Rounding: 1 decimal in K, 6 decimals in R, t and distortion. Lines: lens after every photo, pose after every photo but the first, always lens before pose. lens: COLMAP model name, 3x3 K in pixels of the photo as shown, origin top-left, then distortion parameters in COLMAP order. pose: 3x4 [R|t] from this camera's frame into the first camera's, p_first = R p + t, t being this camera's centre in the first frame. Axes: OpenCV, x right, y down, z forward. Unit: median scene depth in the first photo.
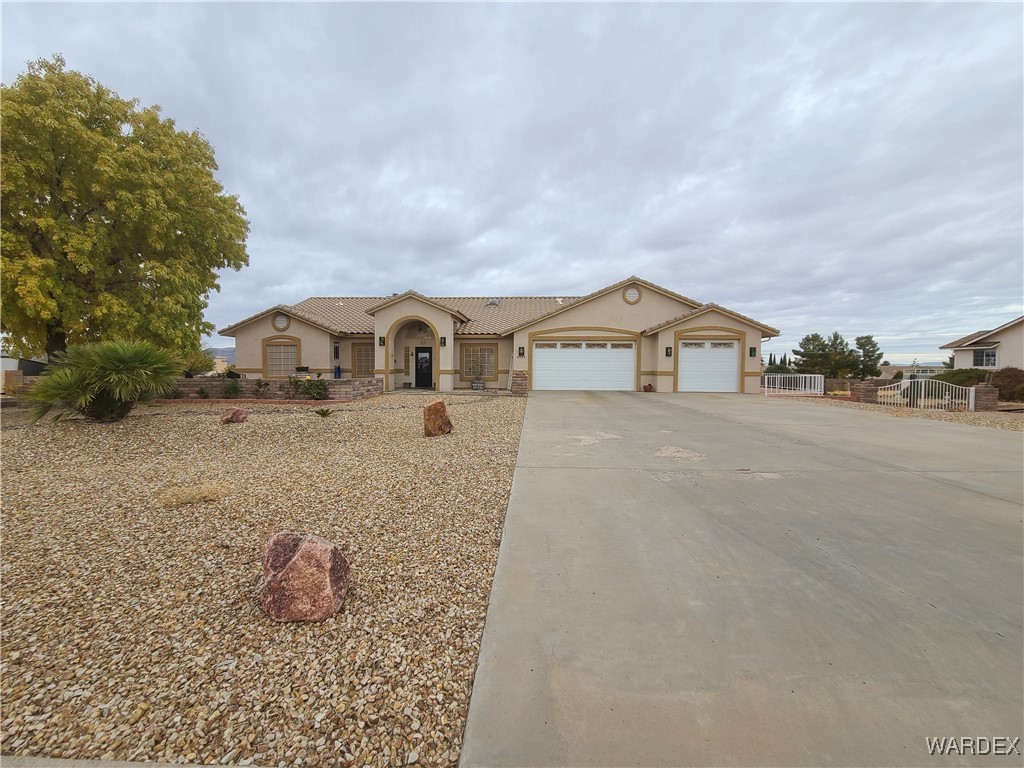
lens RADIAL K [[420.9, 0, 511.0], [0, 420.9, 391.0], [0, 0, 1]] dist [0.008305, -0.002765]
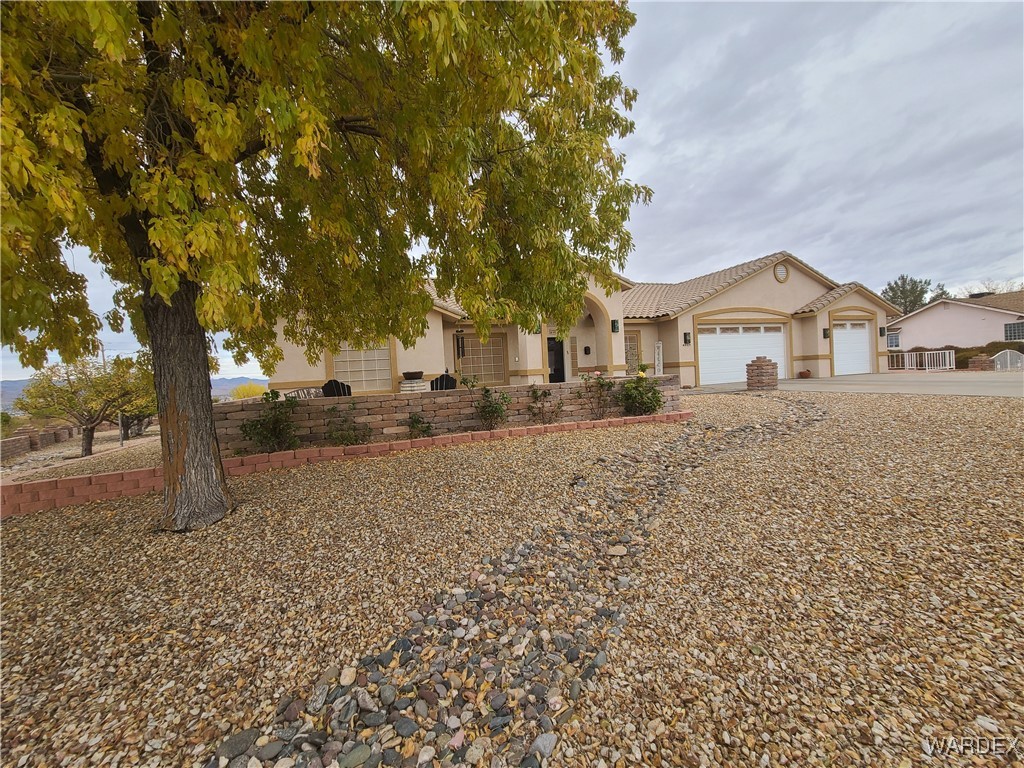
lens RADIAL K [[420.9, 0, 514.0], [0, 420.9, 382.2], [0, 0, 1]] dist [0.008305, -0.002765]
pose [[0.921613, -0.062754, 0.383004, -0.602874], [0.079499, 0.996441, -0.028033, -0.014349], [-0.379881, 0.056284, 0.923321, 0.398710]]
